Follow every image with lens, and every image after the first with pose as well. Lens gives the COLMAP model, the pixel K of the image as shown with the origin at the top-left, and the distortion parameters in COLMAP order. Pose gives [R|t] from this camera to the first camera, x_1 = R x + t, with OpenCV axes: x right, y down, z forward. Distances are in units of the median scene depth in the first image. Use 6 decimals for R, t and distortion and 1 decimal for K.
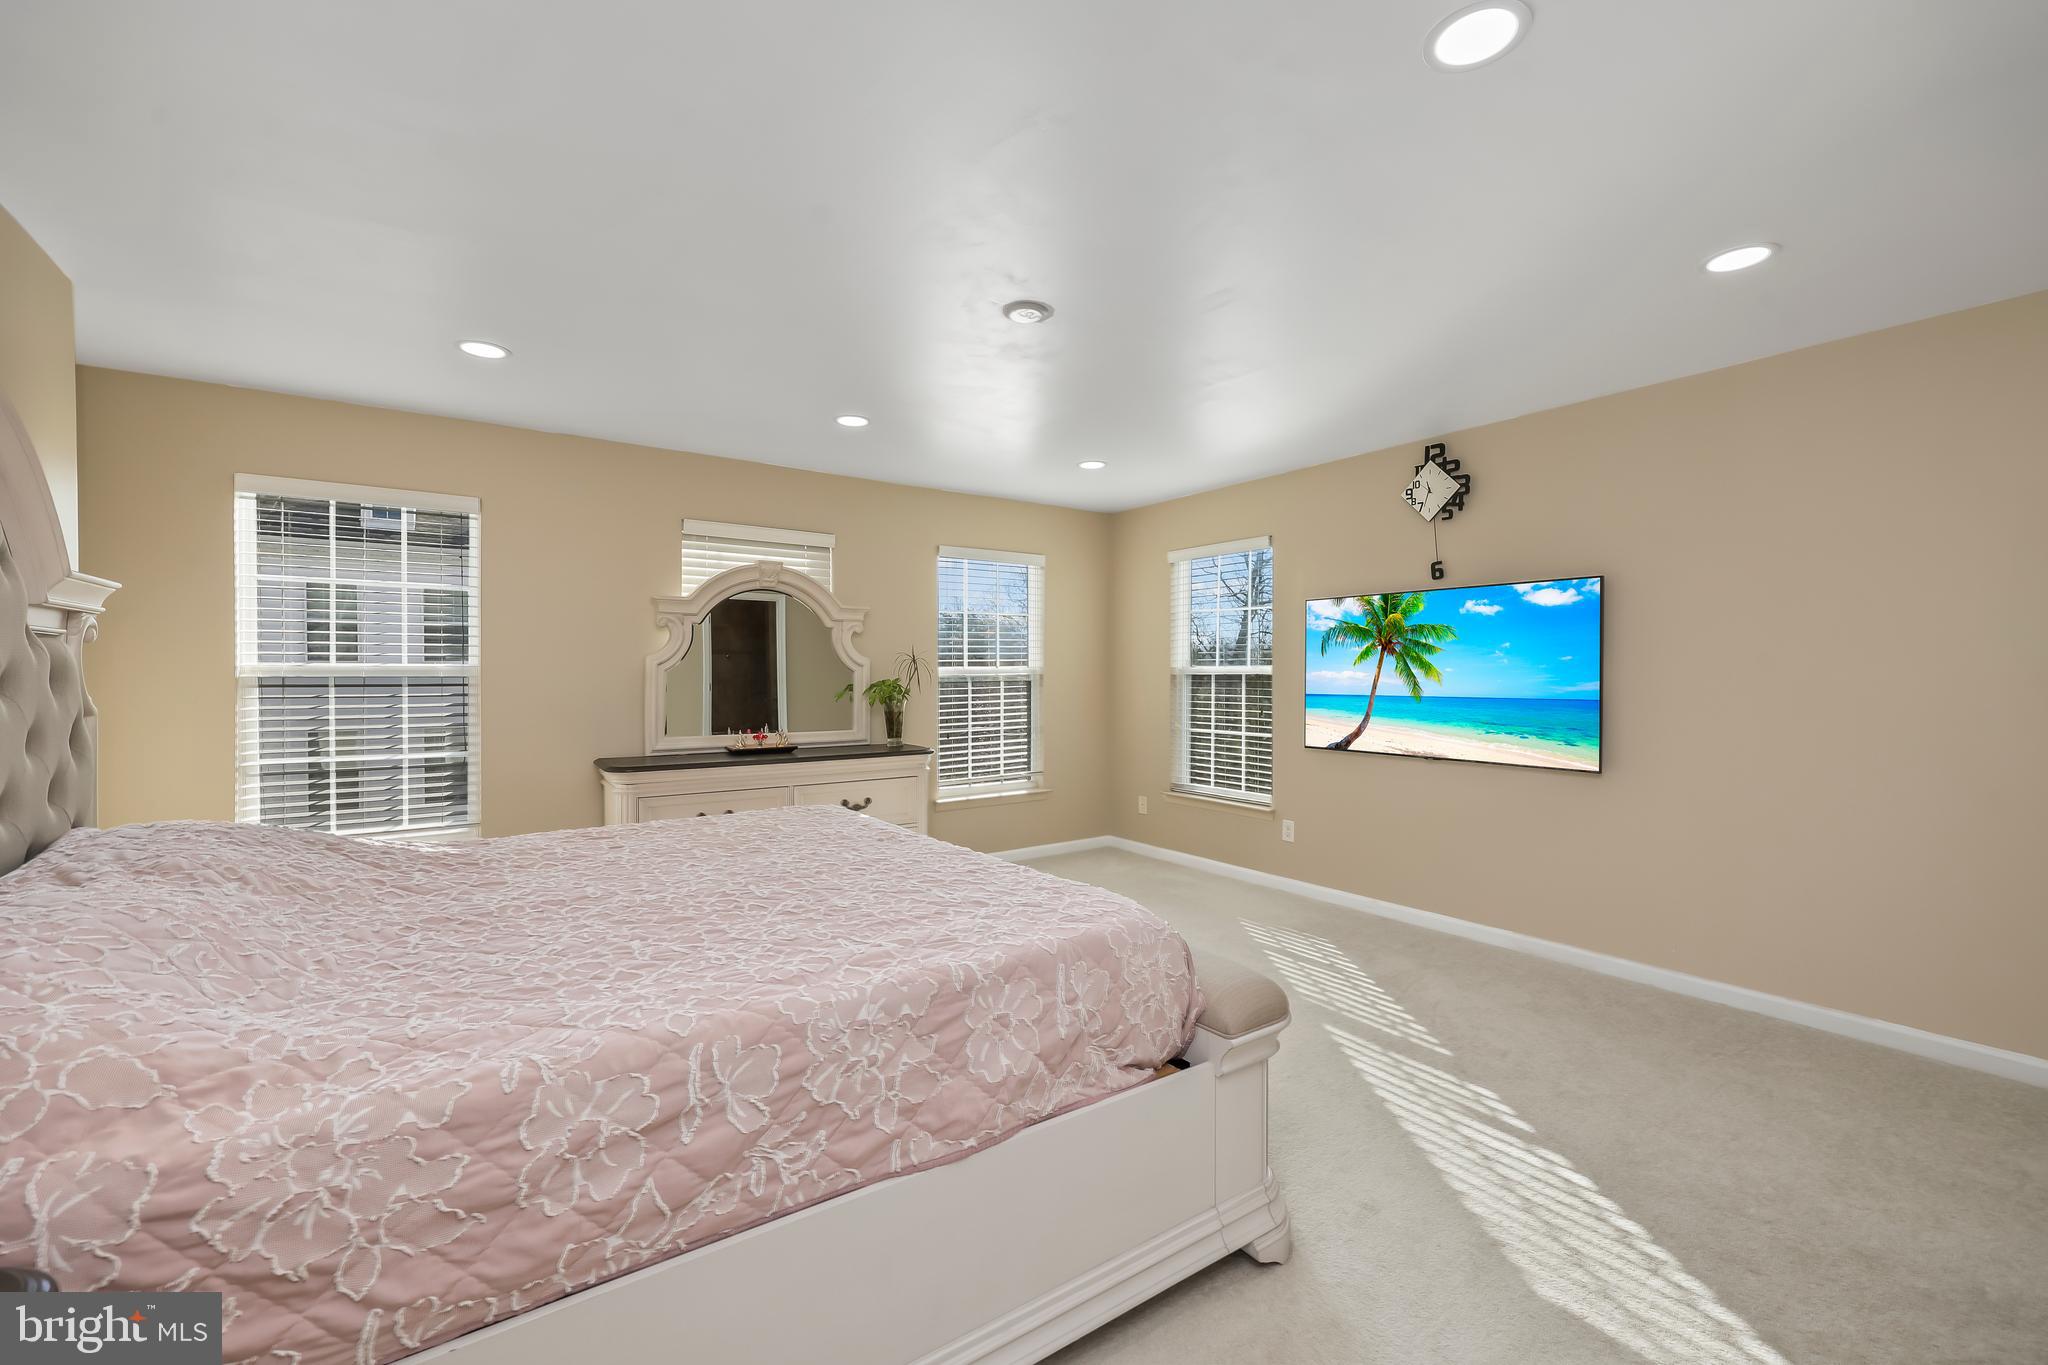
lens RADIAL K [[845.2, 0, 1028.8], [0, 845.2, 686.4], [0, 0, 1]] dist [-0.003984, -0.000408]
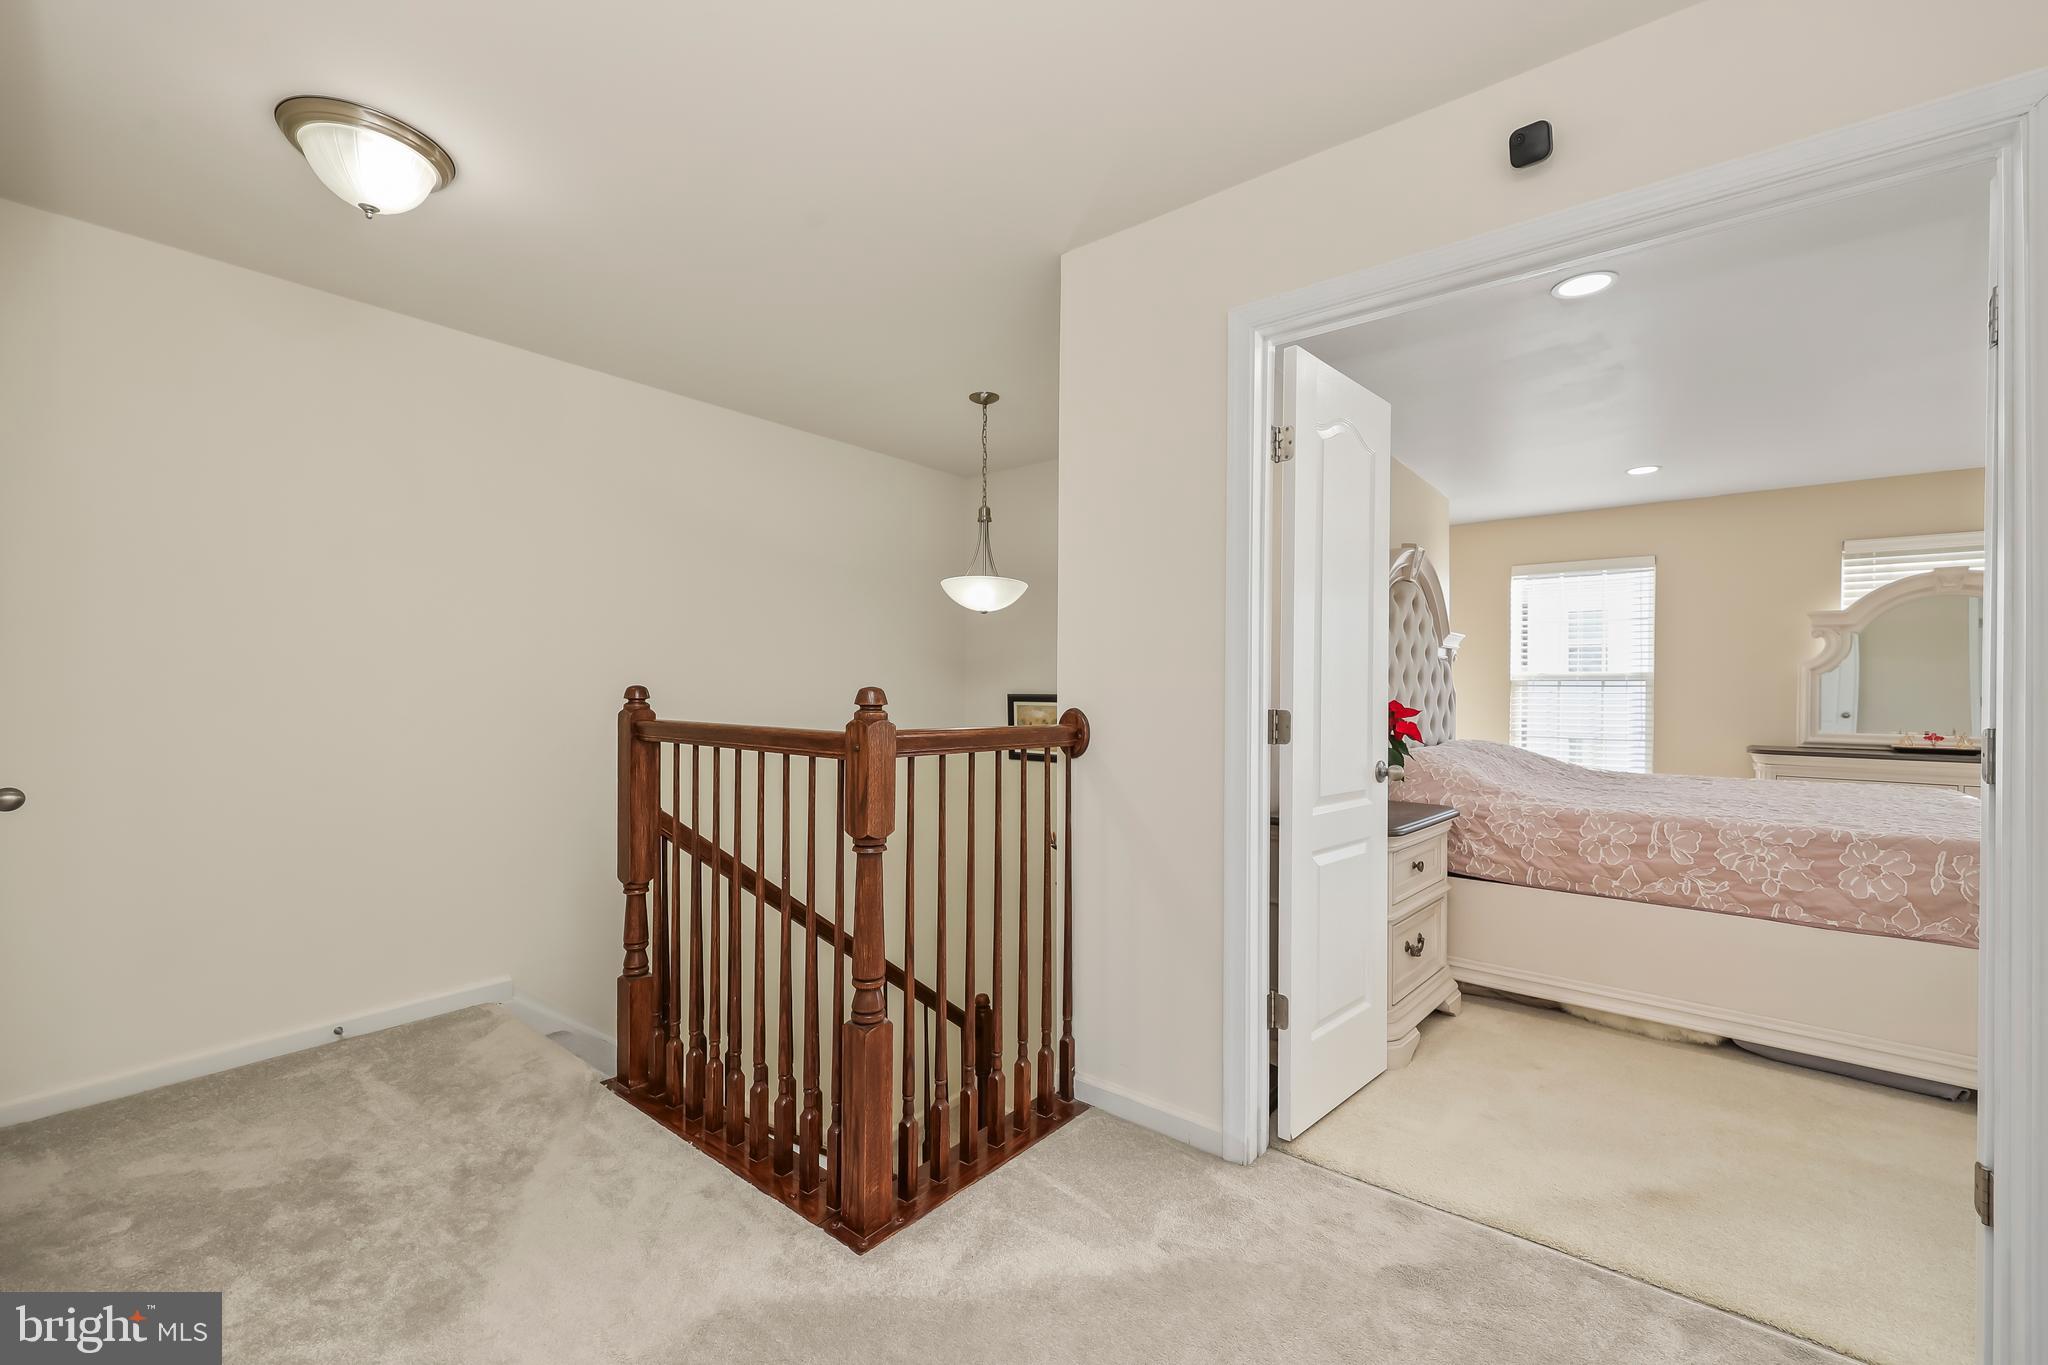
lens RADIAL K [[845.2, 0, 1025.0], [0, 845.2, 686.1], [0, 0, 1]] dist [-0.003984, -0.000408]
pose [[0.275426, -0.003091, -0.961317, 1.251265], [-0.015311, 0.999854, -0.007601, 0.078218], [0.961200, 0.016812, 0.275339, -1.228625]]
